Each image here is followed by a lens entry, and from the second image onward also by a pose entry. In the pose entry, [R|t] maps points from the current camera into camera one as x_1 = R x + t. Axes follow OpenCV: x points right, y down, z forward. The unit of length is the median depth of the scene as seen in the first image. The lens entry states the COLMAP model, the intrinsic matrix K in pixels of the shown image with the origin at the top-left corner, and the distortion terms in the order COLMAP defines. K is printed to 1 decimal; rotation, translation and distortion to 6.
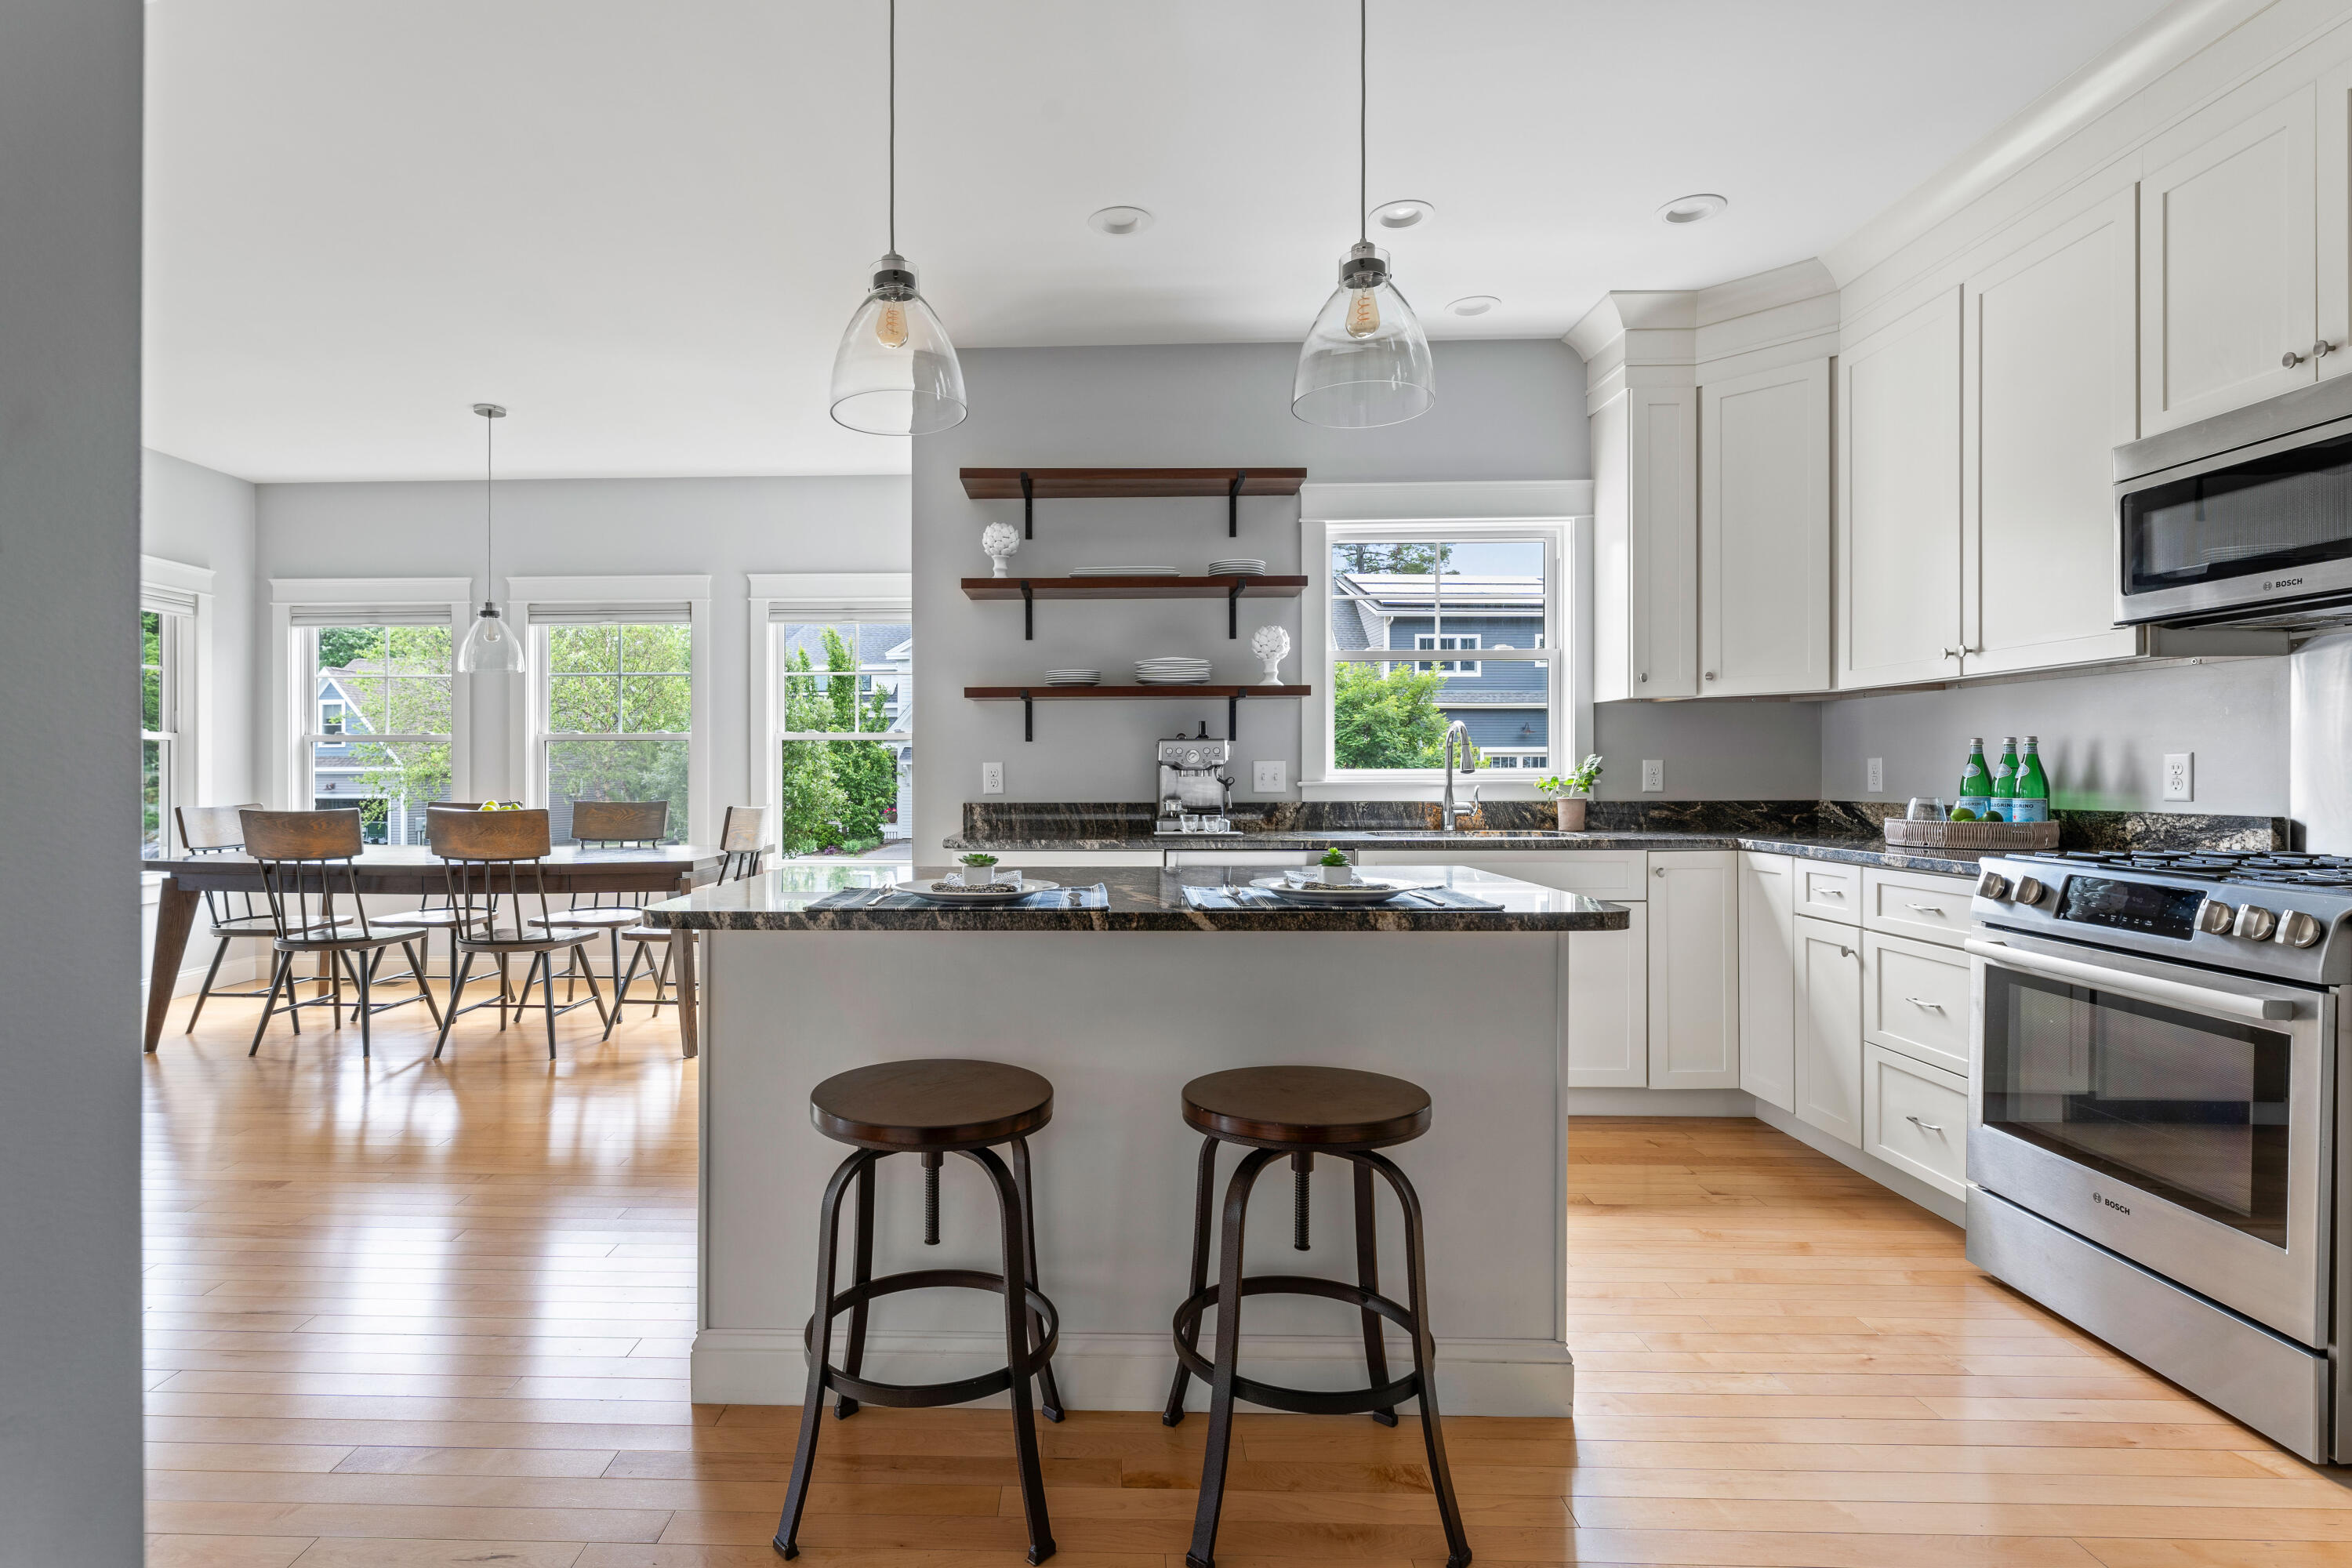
lens RADIAL K [[1107.3, 0, 1069.1], [0, 1107.3, 768.6], [0, 0, 1]] dist [-0.005479, 0.000096]
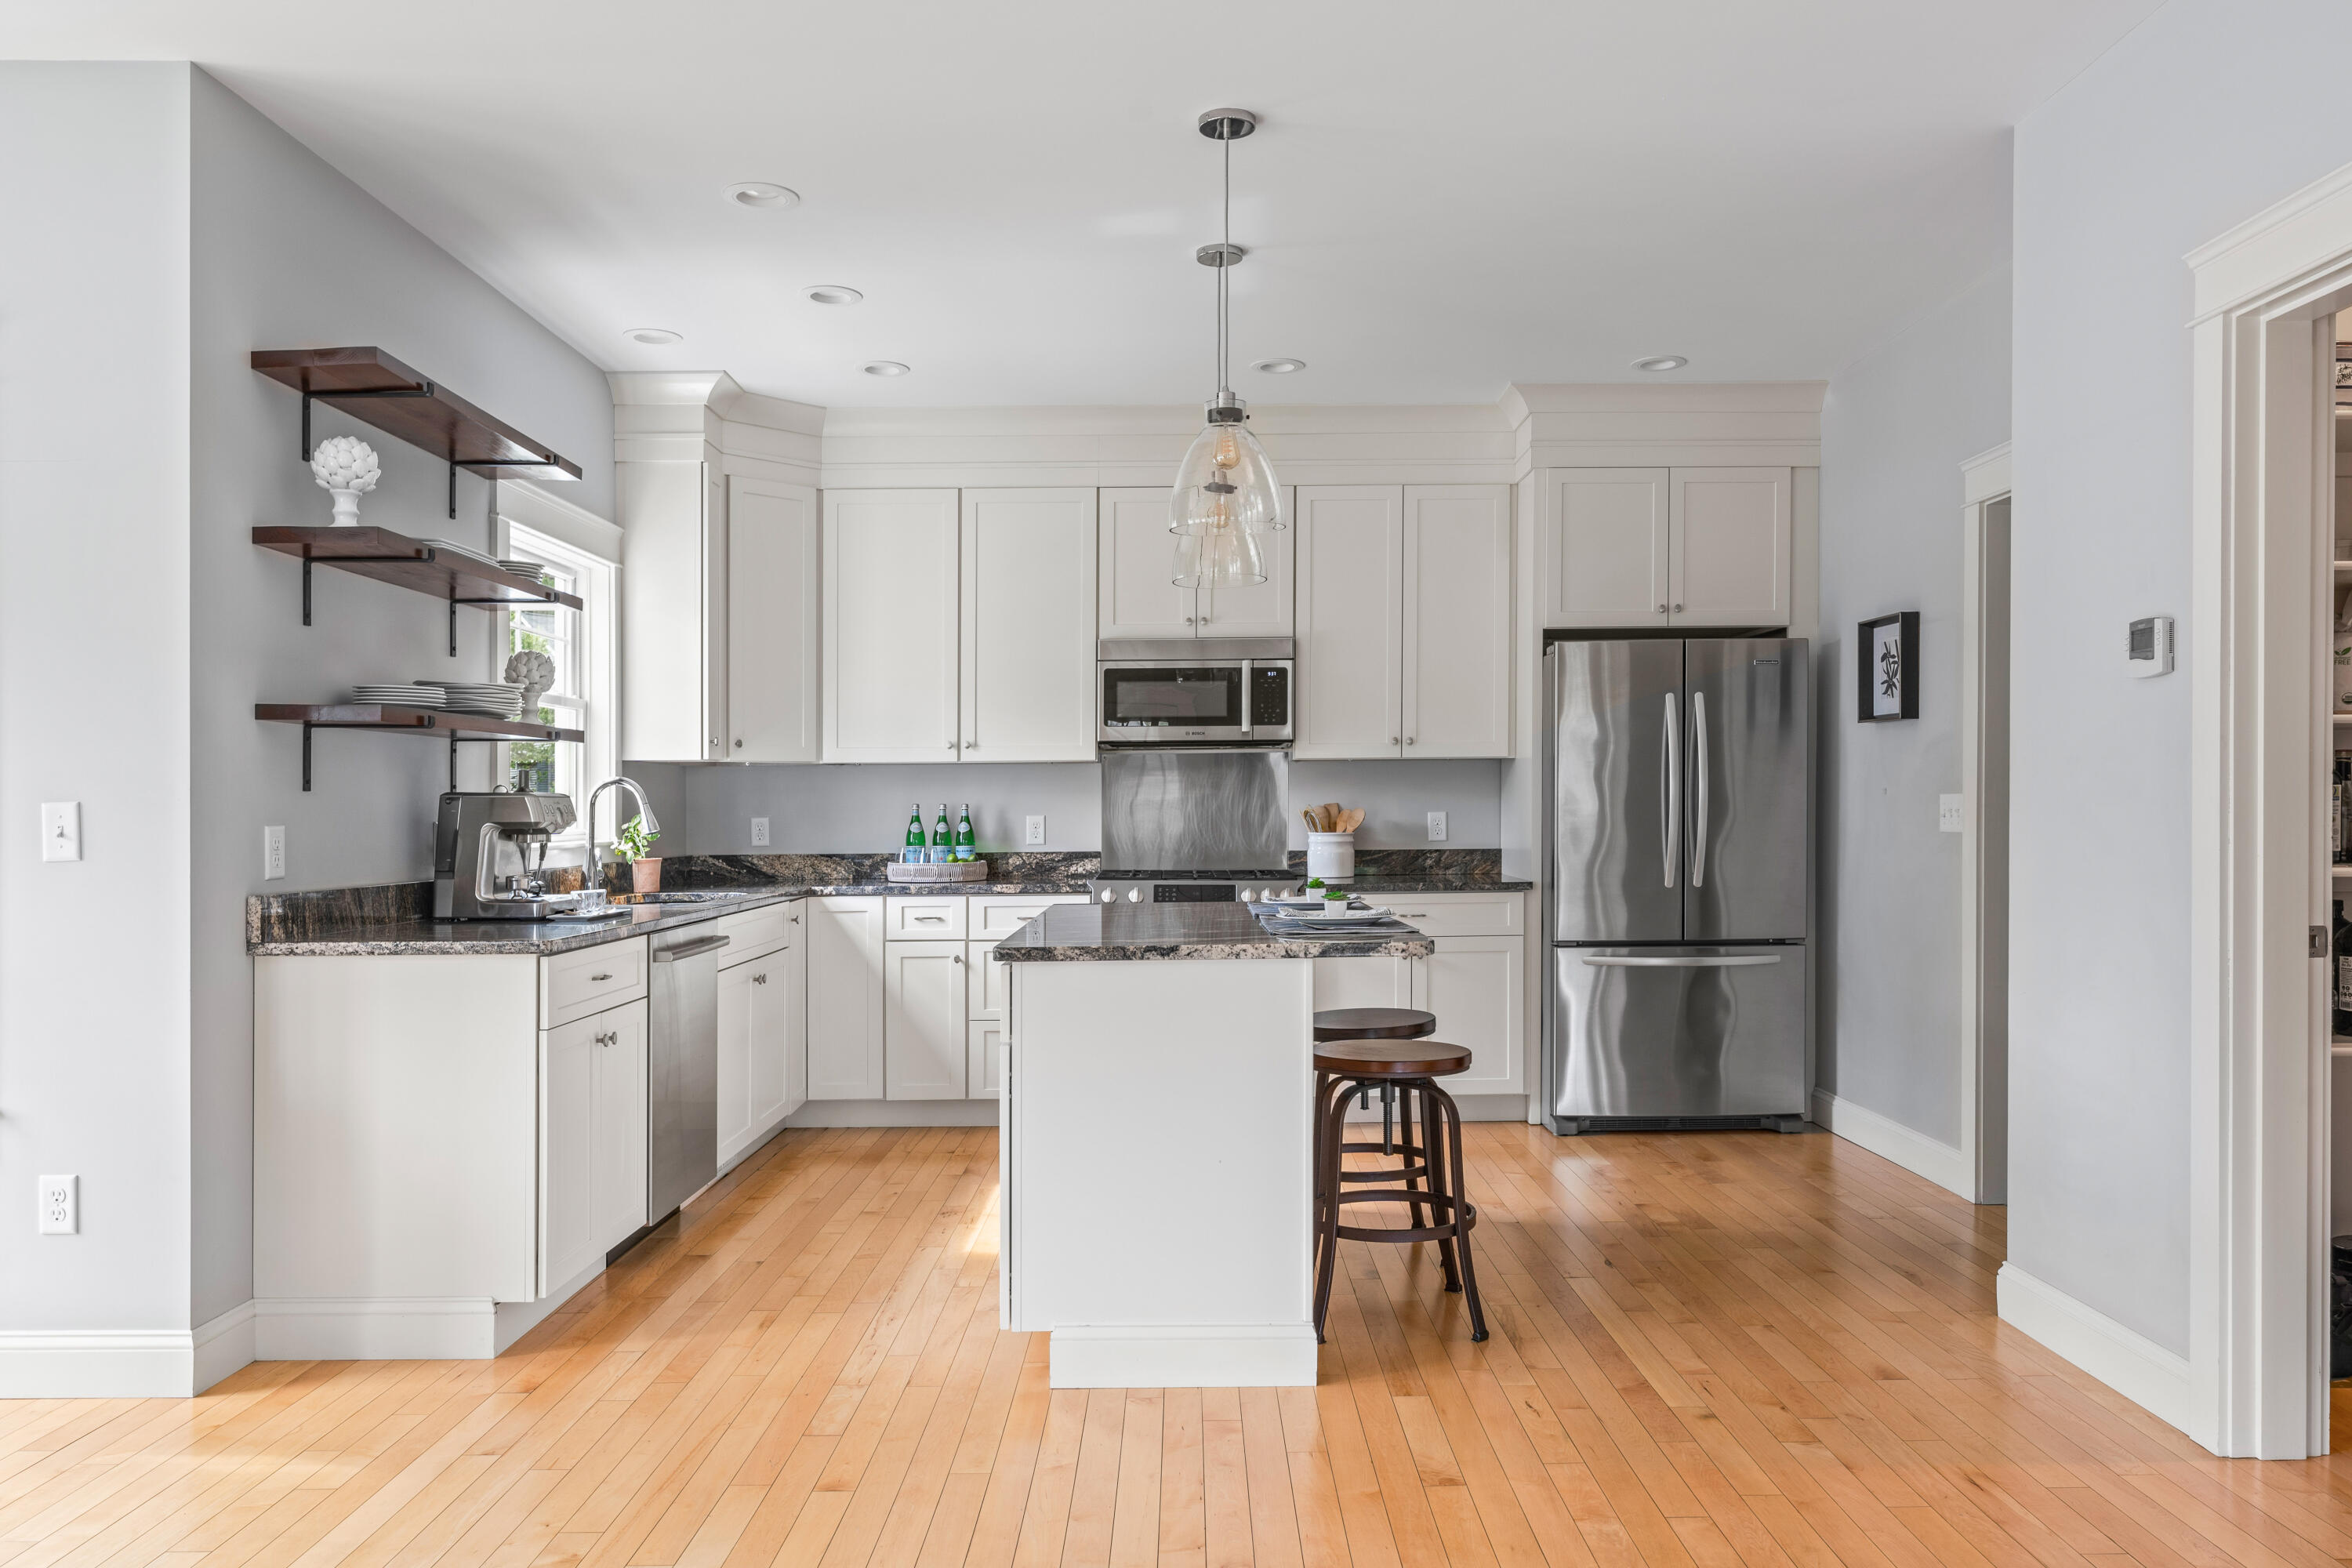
lens RADIAL K [[1634.2, 0, 1214.8], [0, 1634.2, 823.1], [0, 0, 1]] dist [-0.008109, 0.005629]
pose [[-0.037067, -0.003151, 0.999308, -1.256811], [0.010332, 0.999940, 0.003536, -0.007400], [-0.999259, 0.010456, -0.037032, 0.704652]]
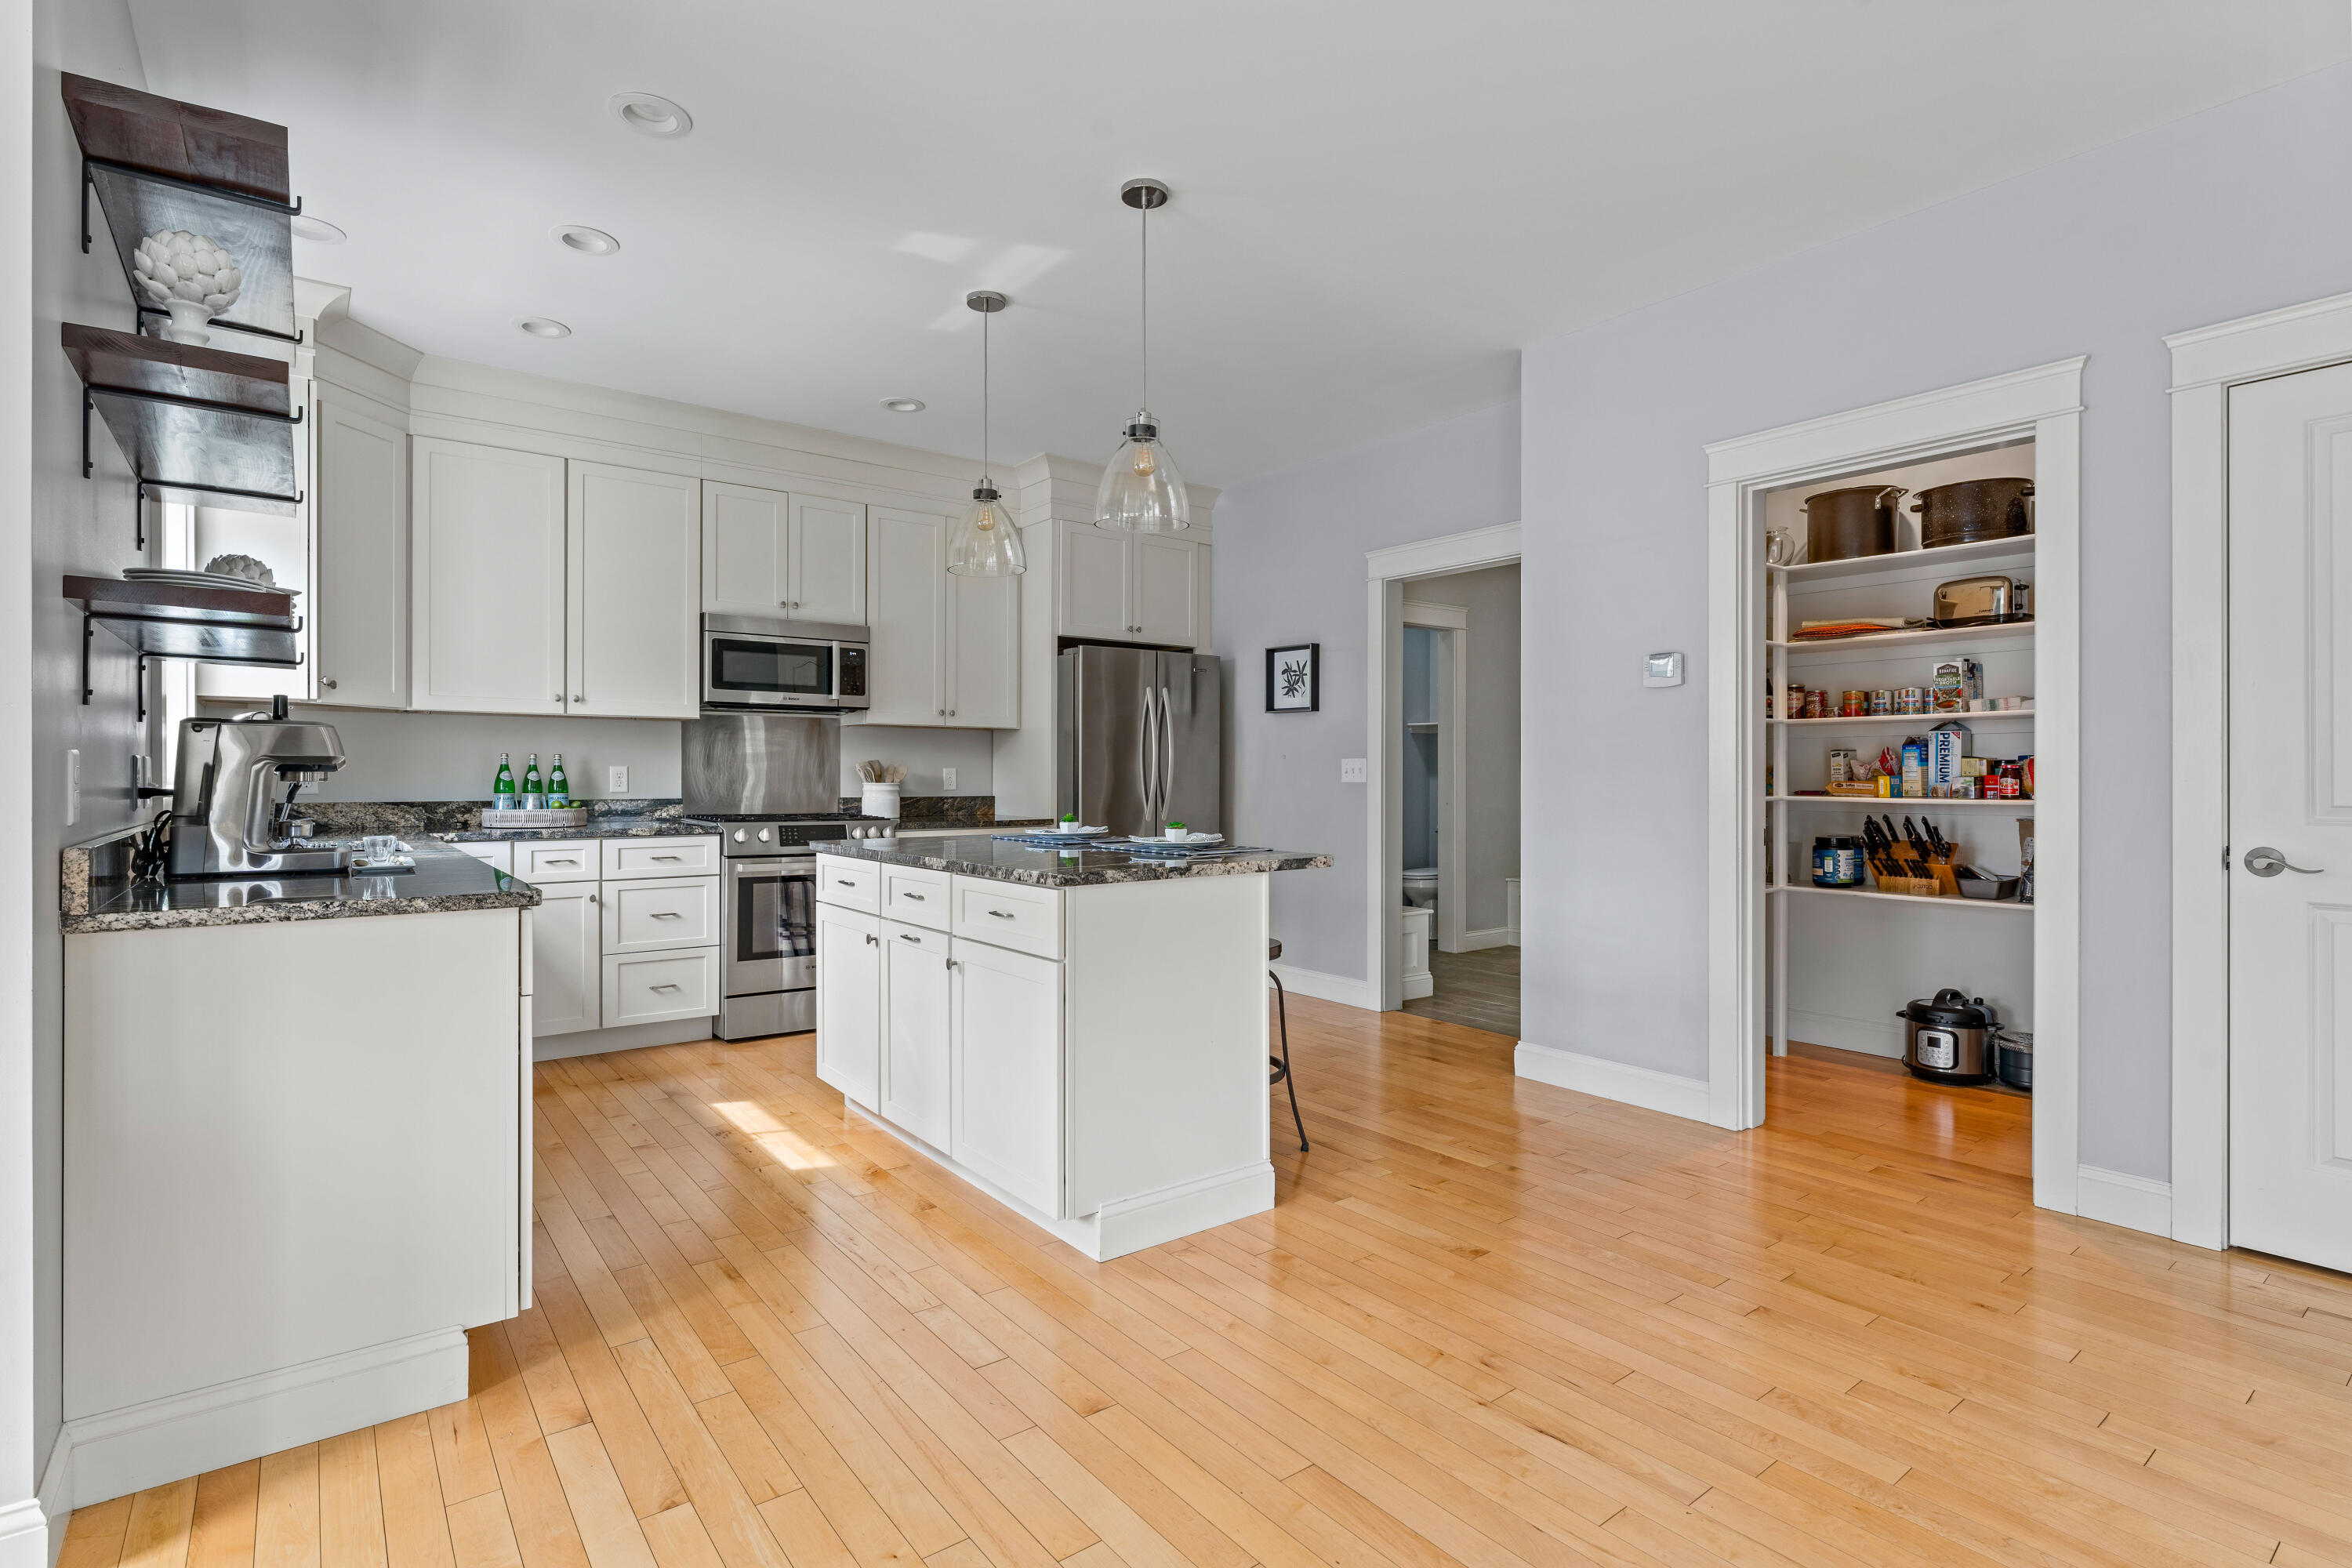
lens RADIAL K [[1107.3, 0, 1141.4], [0, 1107.3, 787.2], [0, 0, 1]] dist [-0.005479, 0.000096]
pose [[-0.623016, -0.004104, 0.782198, -0.843555], [0.002782, 0.999968, 0.007463, 0.007961], [-0.782204, 0.006826, -0.622985, 1.258259]]
